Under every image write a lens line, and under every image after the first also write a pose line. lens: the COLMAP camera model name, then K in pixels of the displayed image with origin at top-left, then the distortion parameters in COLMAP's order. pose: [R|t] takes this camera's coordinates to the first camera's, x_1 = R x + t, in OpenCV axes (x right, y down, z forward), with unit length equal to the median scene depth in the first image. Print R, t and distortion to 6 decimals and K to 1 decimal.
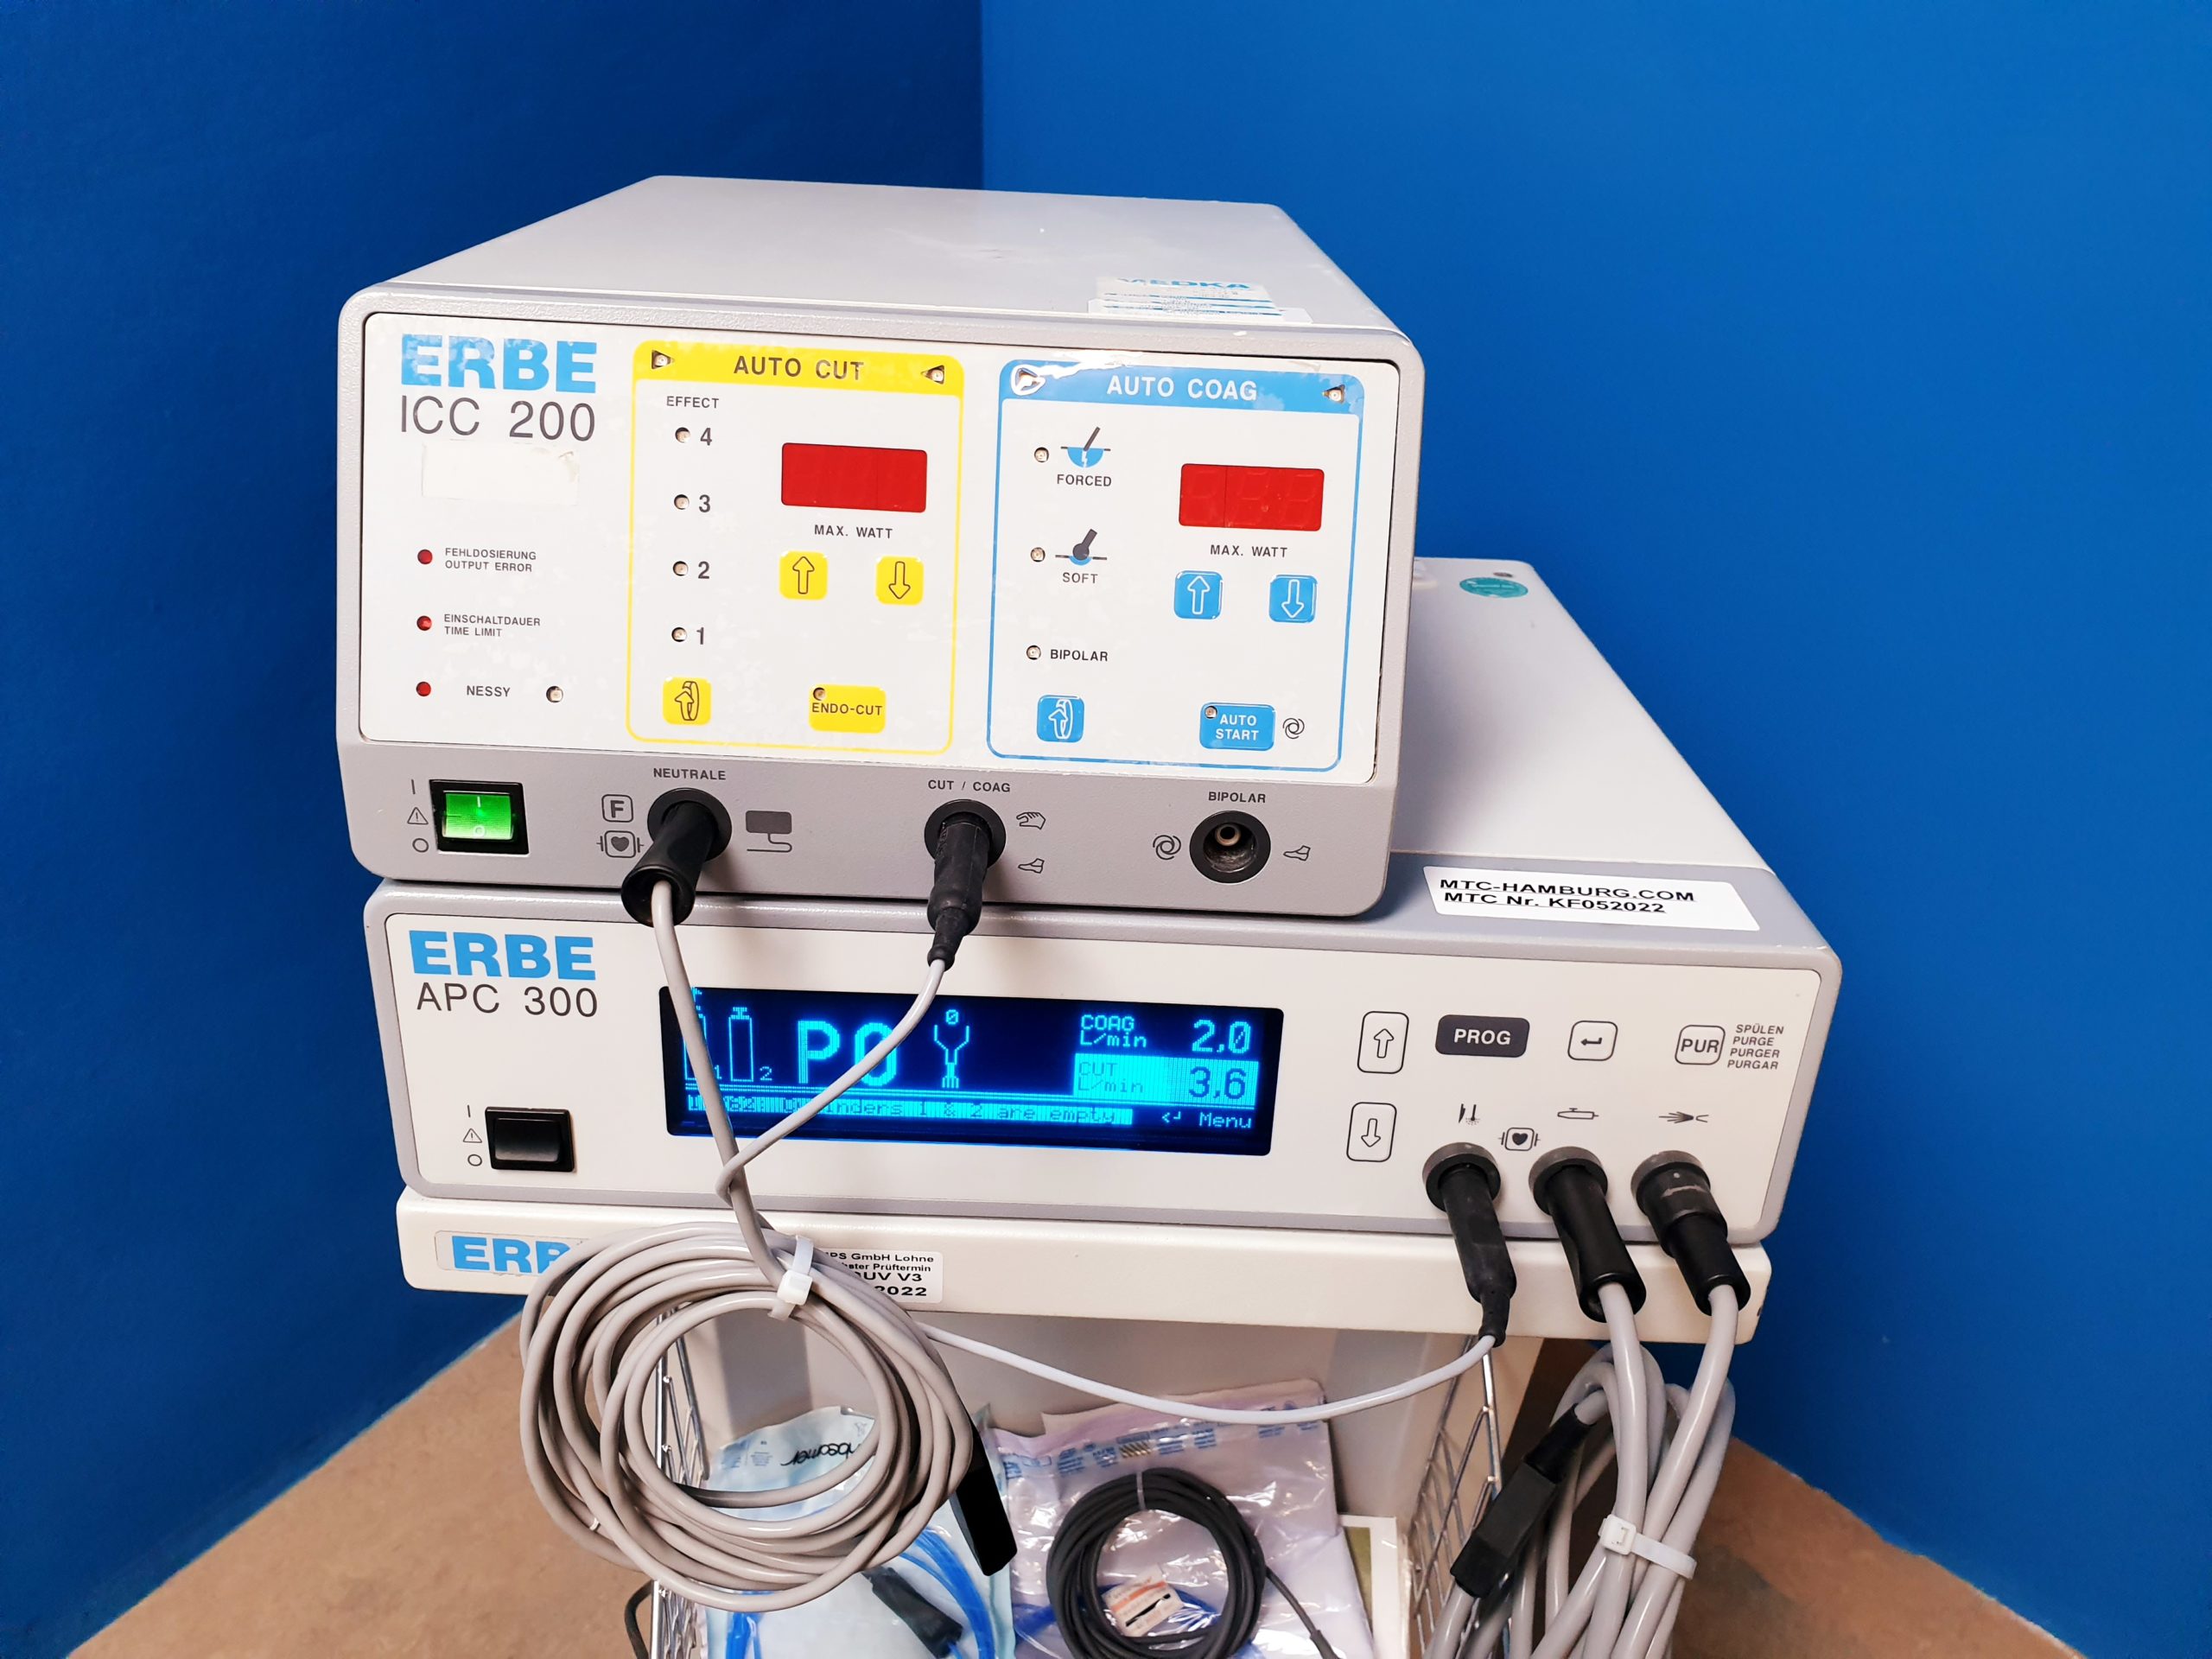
lens RADIAL K [[1745.4, 0, 1119.0], [0, 1745.4, 775.0], [0, 0, 1]] dist [-0.008260, 0.003873]
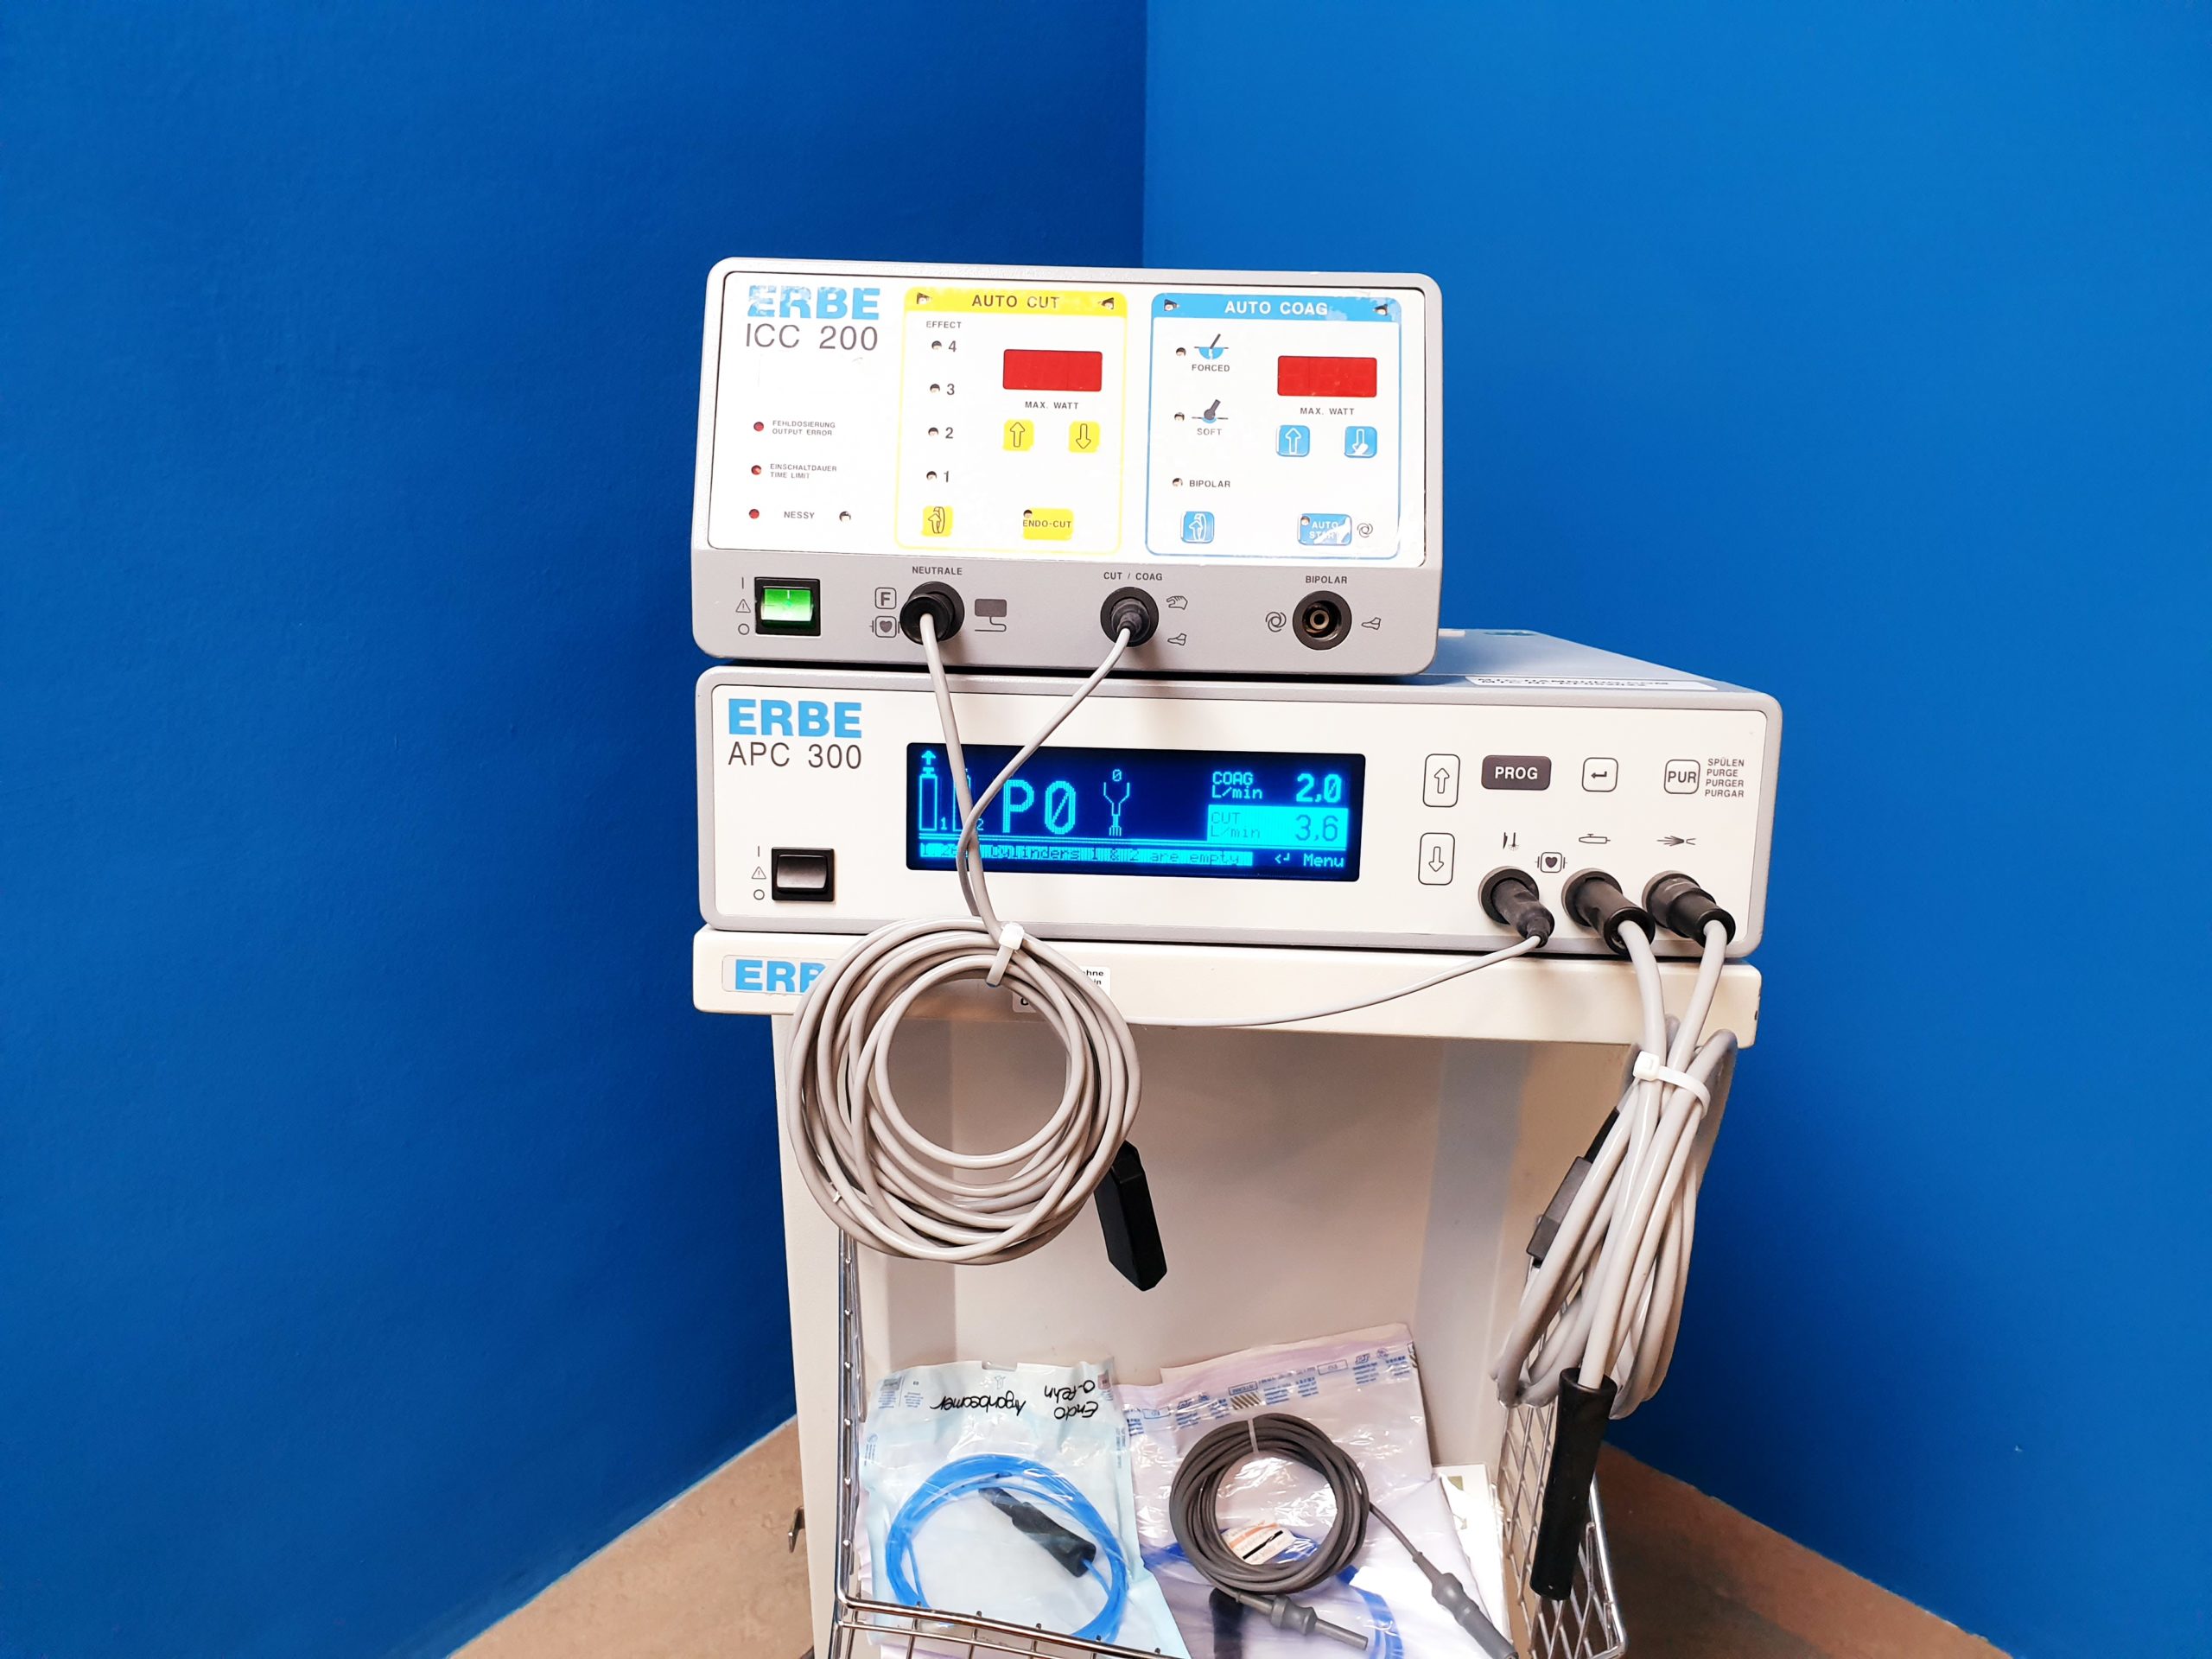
lens RADIAL K [[1745.4, 0, 1095.8], [0, 1745.4, 841.9], [0, 0, 1]] dist [-0.008260, 0.003873]
pose [[0.999191, -0.022015, -0.033657, -0.069508], [0.013682, 0.973028, -0.230280, 0.504553], [0.037819, 0.229633, 0.972542, -0.298237]]
